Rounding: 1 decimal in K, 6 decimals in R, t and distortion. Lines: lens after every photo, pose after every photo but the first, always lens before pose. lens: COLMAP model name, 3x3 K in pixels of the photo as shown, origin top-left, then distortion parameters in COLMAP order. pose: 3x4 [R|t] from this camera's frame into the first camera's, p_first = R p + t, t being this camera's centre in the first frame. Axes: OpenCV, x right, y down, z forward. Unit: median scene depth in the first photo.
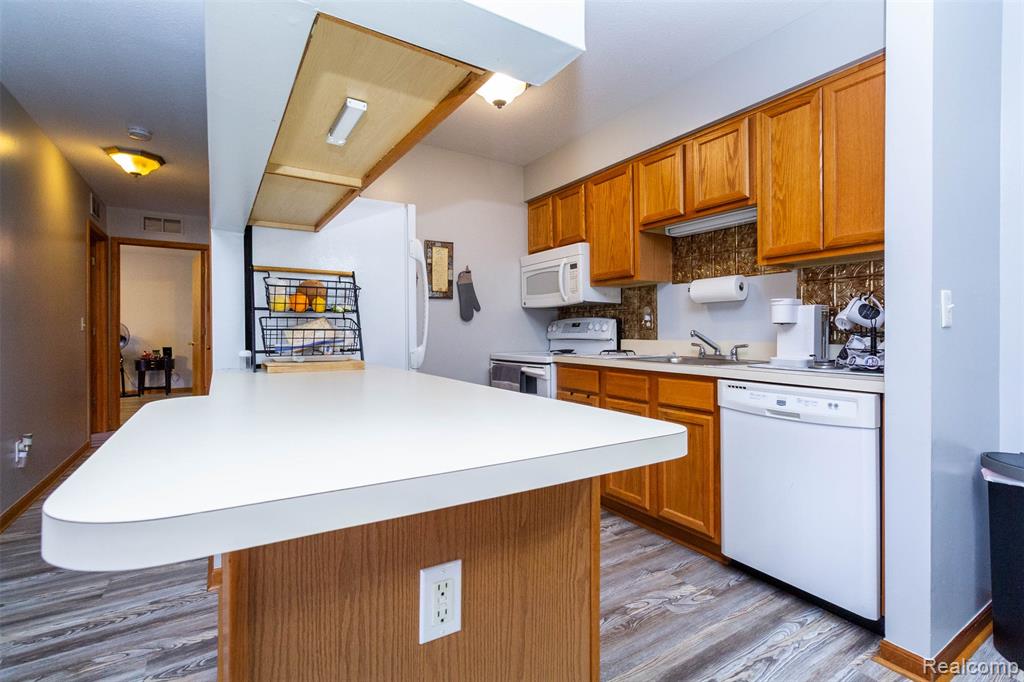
lens RADIAL K [[470.6, 0, 538.4], [0, 470.6, 339.9], [0, 0, 1]] dist [-0.000747, 0.000276]
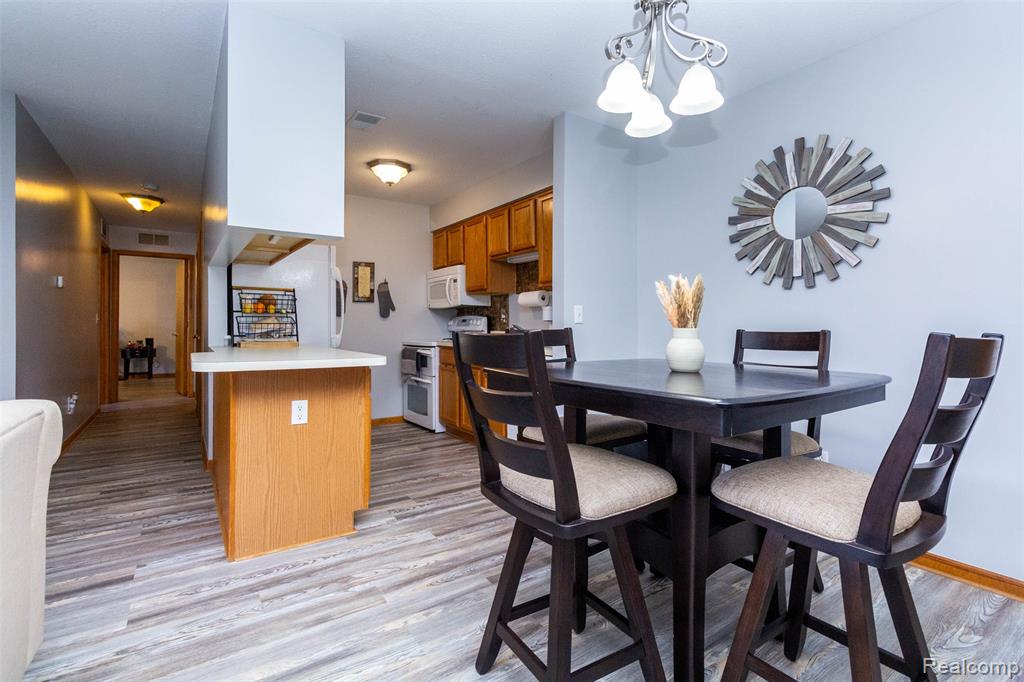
lens RADIAL K [[473.0, 0, 542.1], [0, 473.0, 331.6], [0, 0, 1]] dist [0.000451, -0.000156]
pose [[0.998843, 0.002633, 0.048021, 0.282720], [-0.002355, 0.999980, -0.005843, 0.009945], [-0.048035, 0.005723, 0.998829, -0.499750]]
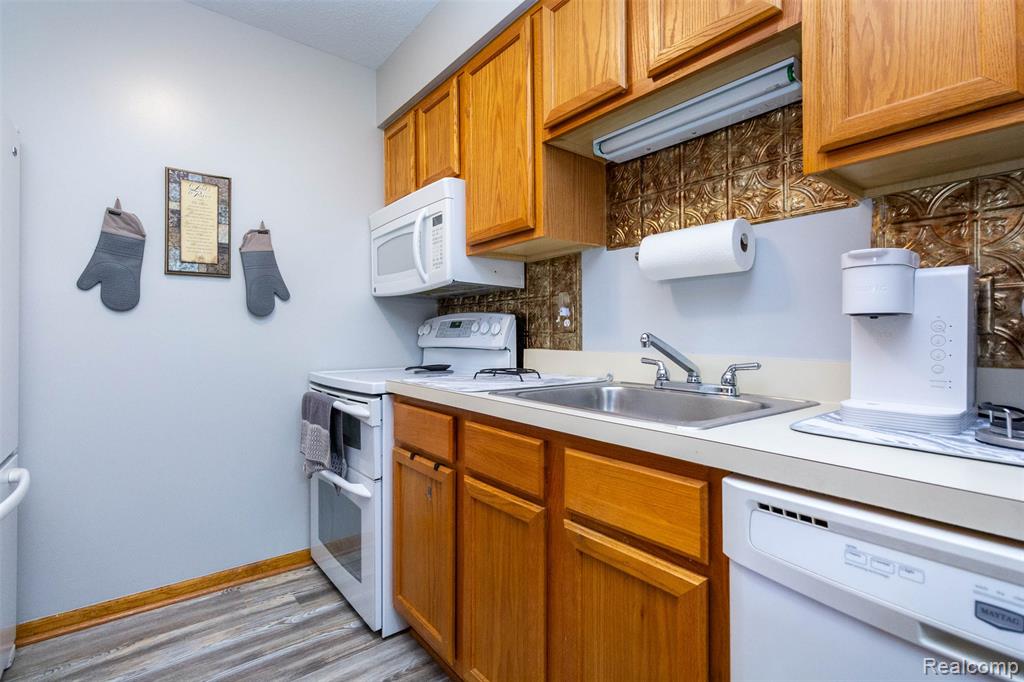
lens RADIAL K [[476.3, 0, 525.7], [0, 476.3, 340.1], [0, 0, 1]] dist [0.001348, -0.000320]
pose [[0.996328, 0.002715, 0.085573, 0.136161], [-0.001892, 0.999951, -0.009696, -0.007171], [-0.085595, 0.009498, 0.996285, 0.434010]]
